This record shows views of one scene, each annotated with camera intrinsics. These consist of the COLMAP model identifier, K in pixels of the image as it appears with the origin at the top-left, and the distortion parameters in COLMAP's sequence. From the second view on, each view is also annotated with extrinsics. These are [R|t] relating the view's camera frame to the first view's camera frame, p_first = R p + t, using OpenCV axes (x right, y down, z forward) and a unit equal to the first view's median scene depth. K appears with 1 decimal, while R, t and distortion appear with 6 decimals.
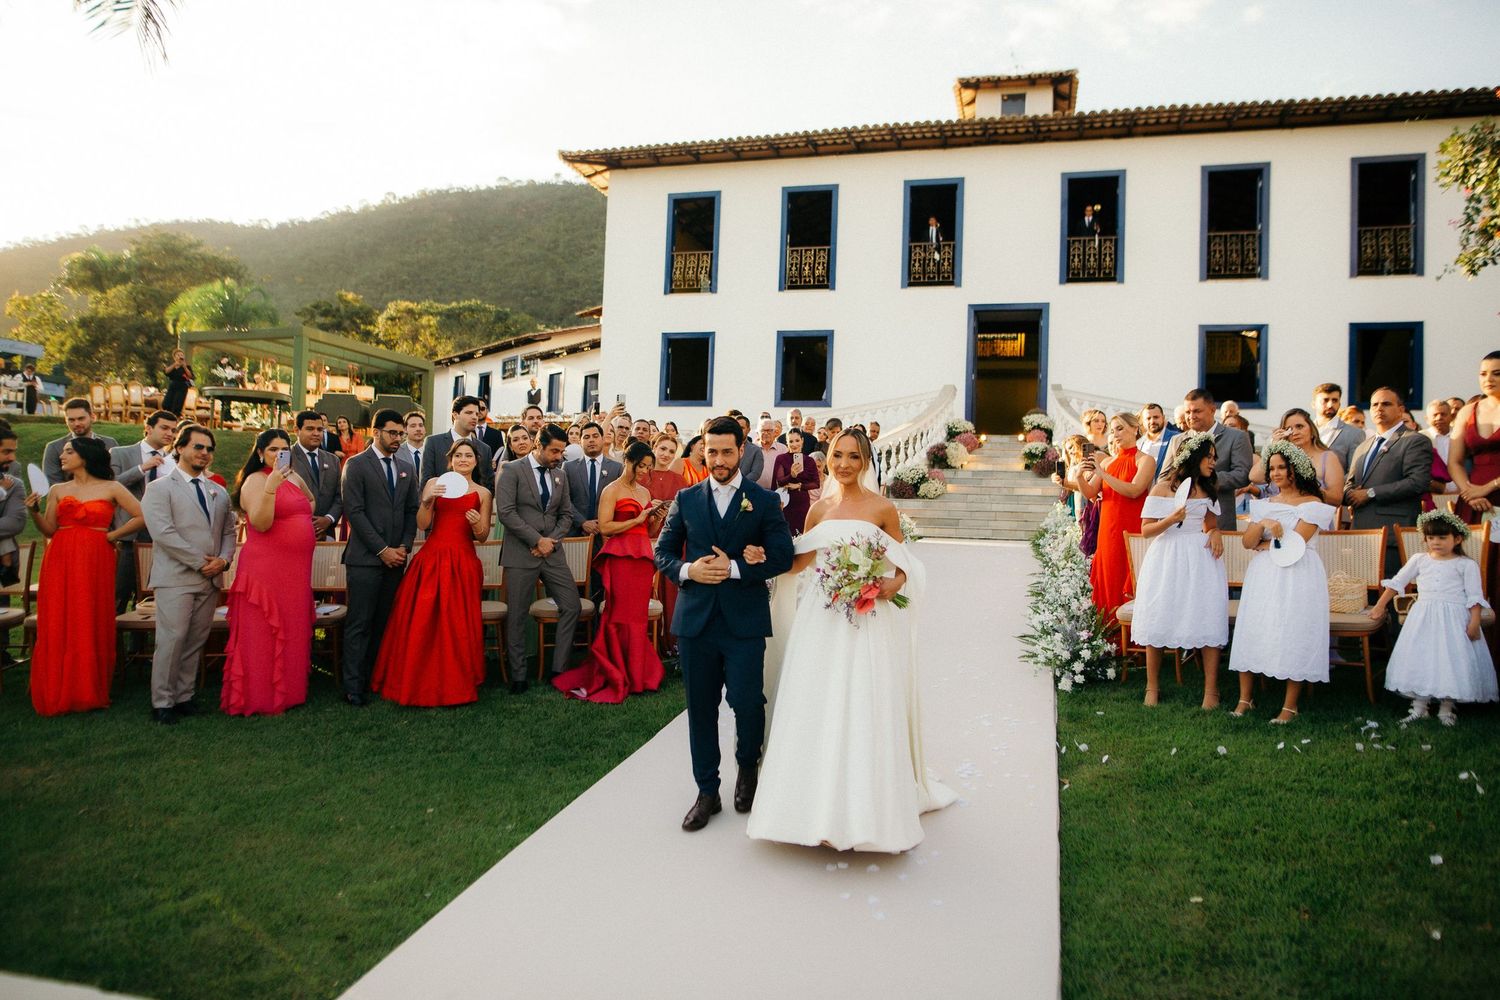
lens RADIAL K [[1105.7, 0, 750.0], [0, 1105.7, 500.0], [0, 0, 1]] dist [-0.001567, 0.001682]
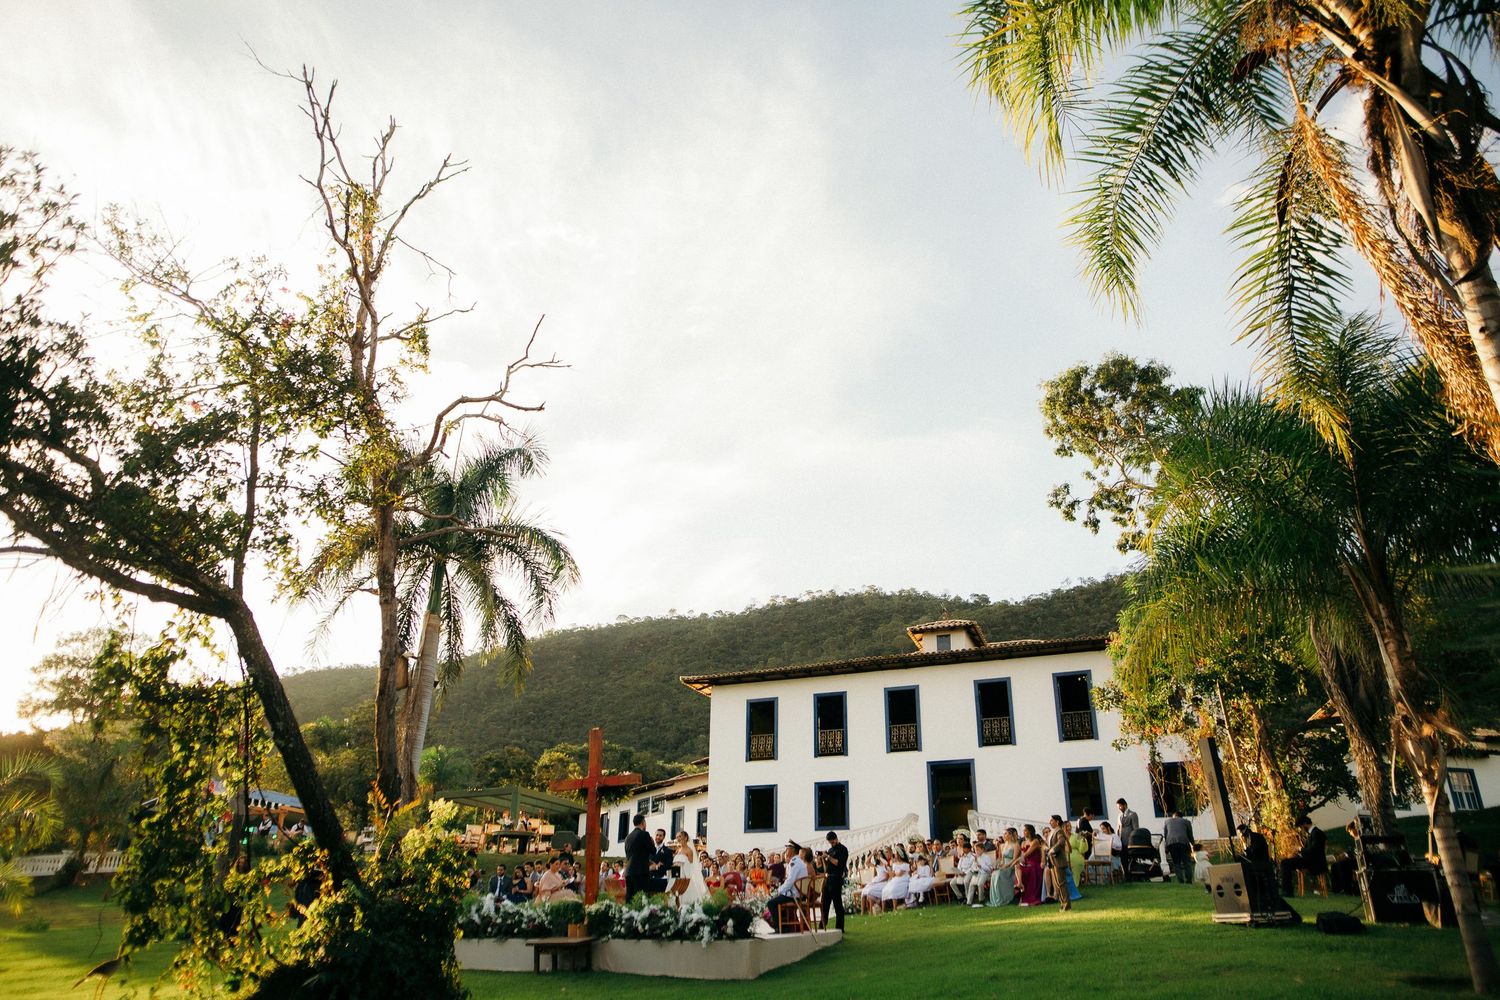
lens RADIAL K [[1032.9, 0, 750.0], [0, 1032.9, 500.0], [0, 0, 1]] dist [-0.066765, 0.049231]
pose [[0.994449, -0.065373, -0.082448, 0.087328], [0.028741, 0.922544, -0.384820, 0.046986], [0.101219, 0.380314, 0.919302, -0.601243]]
